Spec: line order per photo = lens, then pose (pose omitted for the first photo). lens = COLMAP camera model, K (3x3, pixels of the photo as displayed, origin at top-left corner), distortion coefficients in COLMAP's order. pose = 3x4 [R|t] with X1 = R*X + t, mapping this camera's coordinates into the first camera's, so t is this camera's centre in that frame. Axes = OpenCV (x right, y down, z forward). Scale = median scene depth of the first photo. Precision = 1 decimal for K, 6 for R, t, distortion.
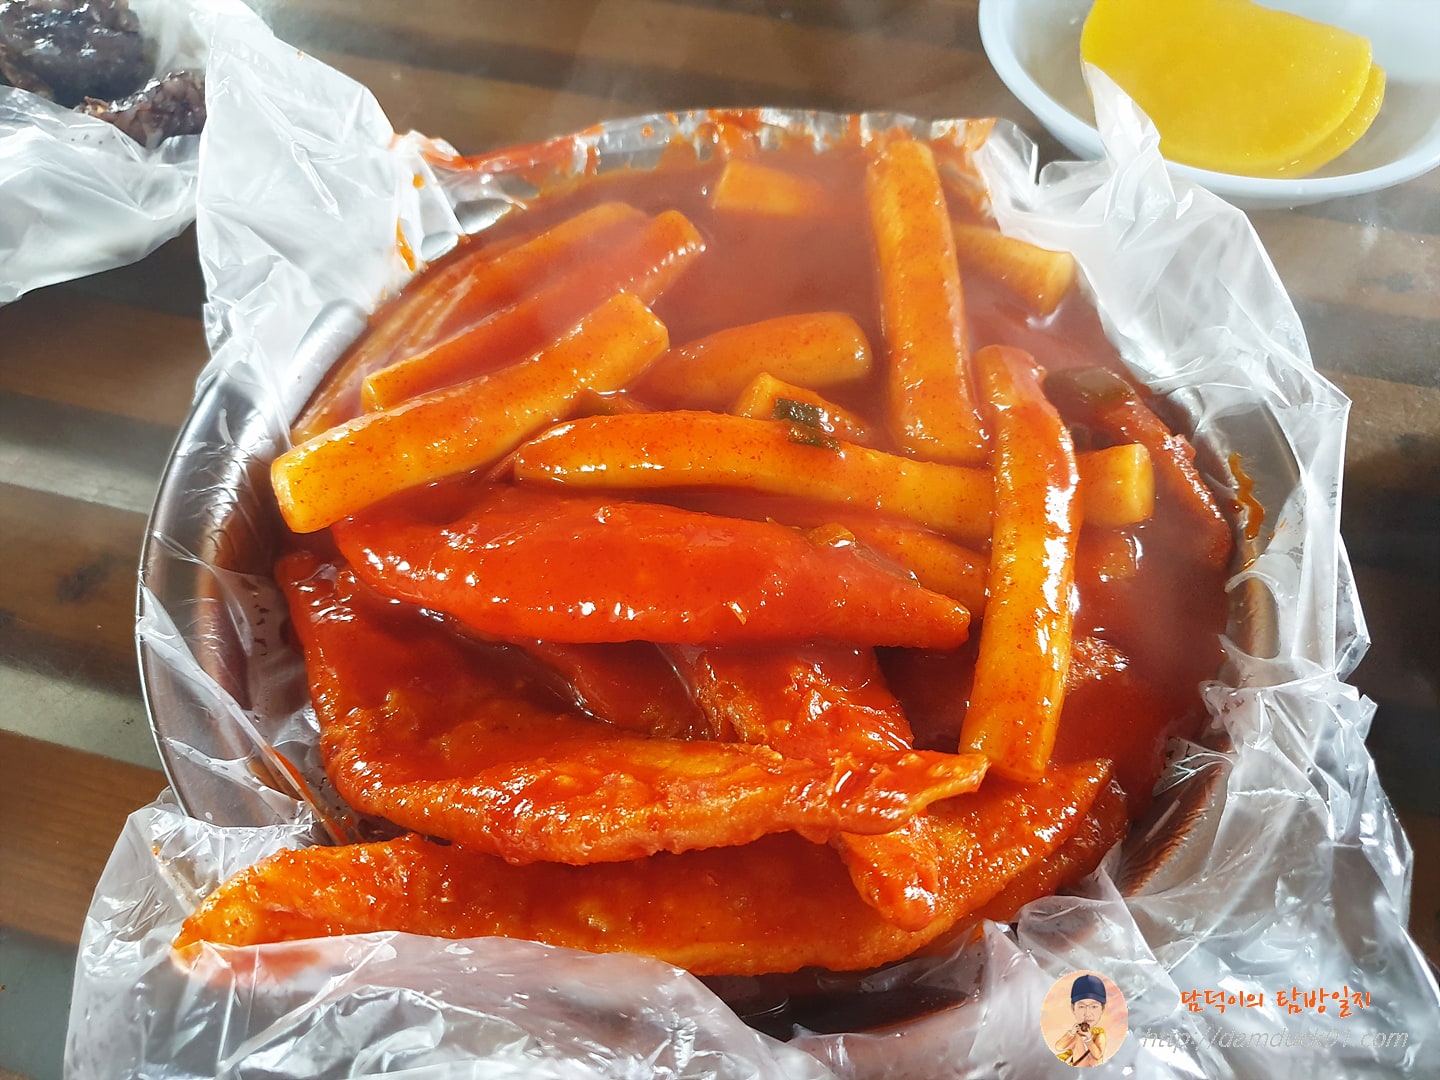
lens RADIAL K [[1216.5, 0, 720.0], [0, 1216.5, 540.0], [0, 0, 1]] dist [-0.012703, -0.002854]
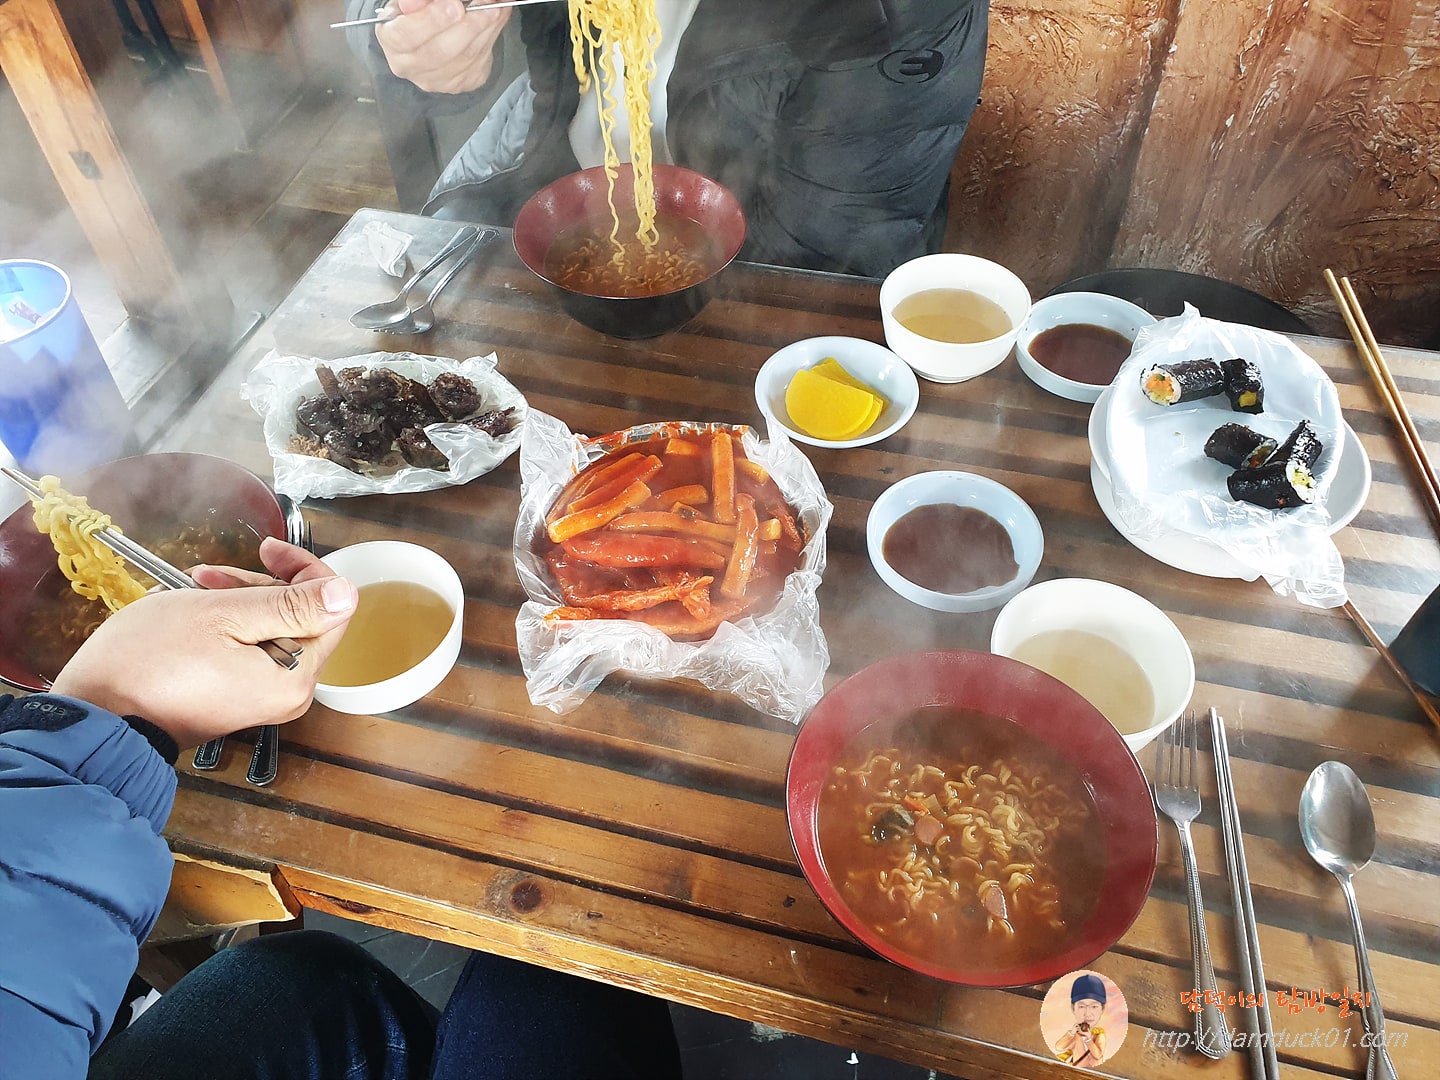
lens RADIAL K [[1216.5, 0, 720.0], [0, 1216.5, 540.0], [0, 0, 1]] dist [-0.012703, -0.002854]
pose [[0.999747, -0.014845, -0.016926, 0.223020], [0.012660, 0.992375, -0.122605, 0.421107], [0.018617, 0.122359, 0.992311, -2.570239]]
